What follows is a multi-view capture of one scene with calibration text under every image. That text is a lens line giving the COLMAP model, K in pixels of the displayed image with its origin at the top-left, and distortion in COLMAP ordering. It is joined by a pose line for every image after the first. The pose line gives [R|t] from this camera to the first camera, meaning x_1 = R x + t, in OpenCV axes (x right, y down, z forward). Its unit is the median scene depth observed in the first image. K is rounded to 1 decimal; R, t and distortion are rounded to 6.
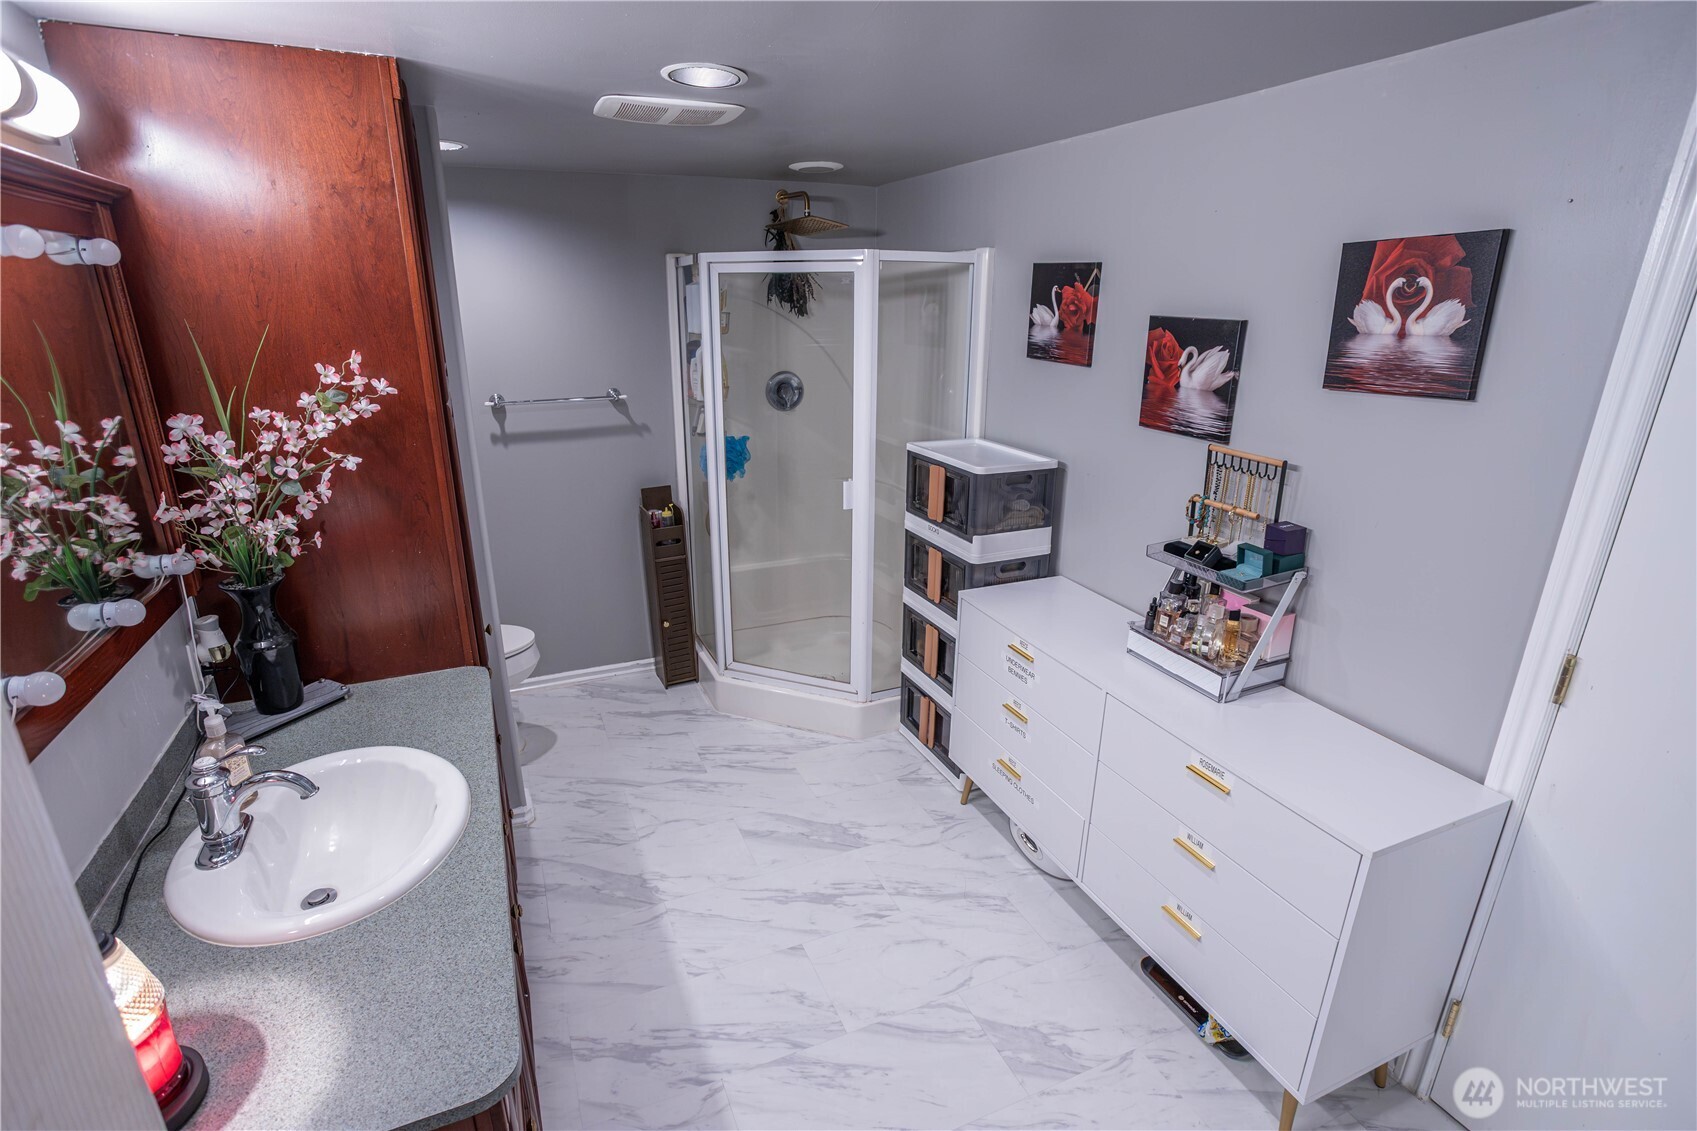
lens RADIAL K [[816.1, 0, 841.9], [0, 816.1, 566.8], [0, 0, 1]] dist [-0.050364, 0.020348]
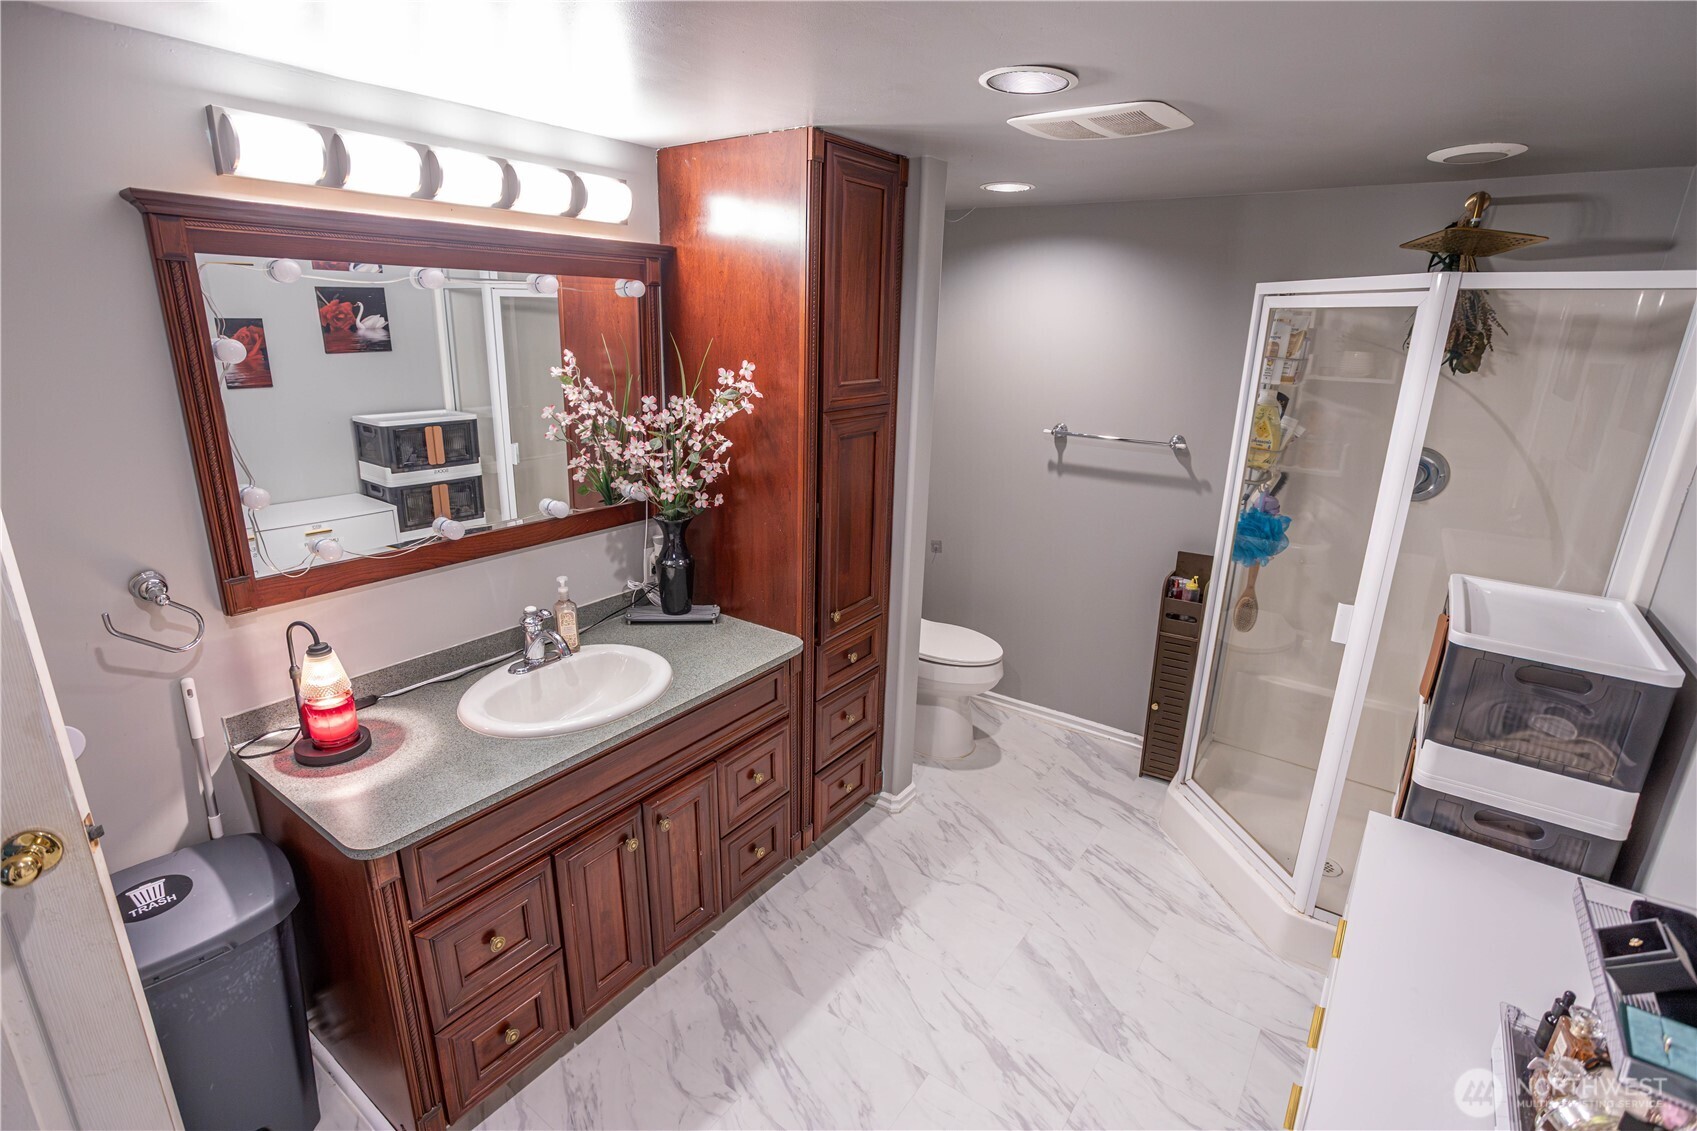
lens RADIAL K [[816.1, 0, 834.5], [0, 816.1, 569.1], [0, 0, 1]] dist [-0.050364, 0.020348]
pose [[0.500959, 0.261559, -0.825001, 0.391928], [-0.295355, 0.947681, 0.121107, -0.098074], [0.813514, 0.182999, 0.552002, 0.294102]]
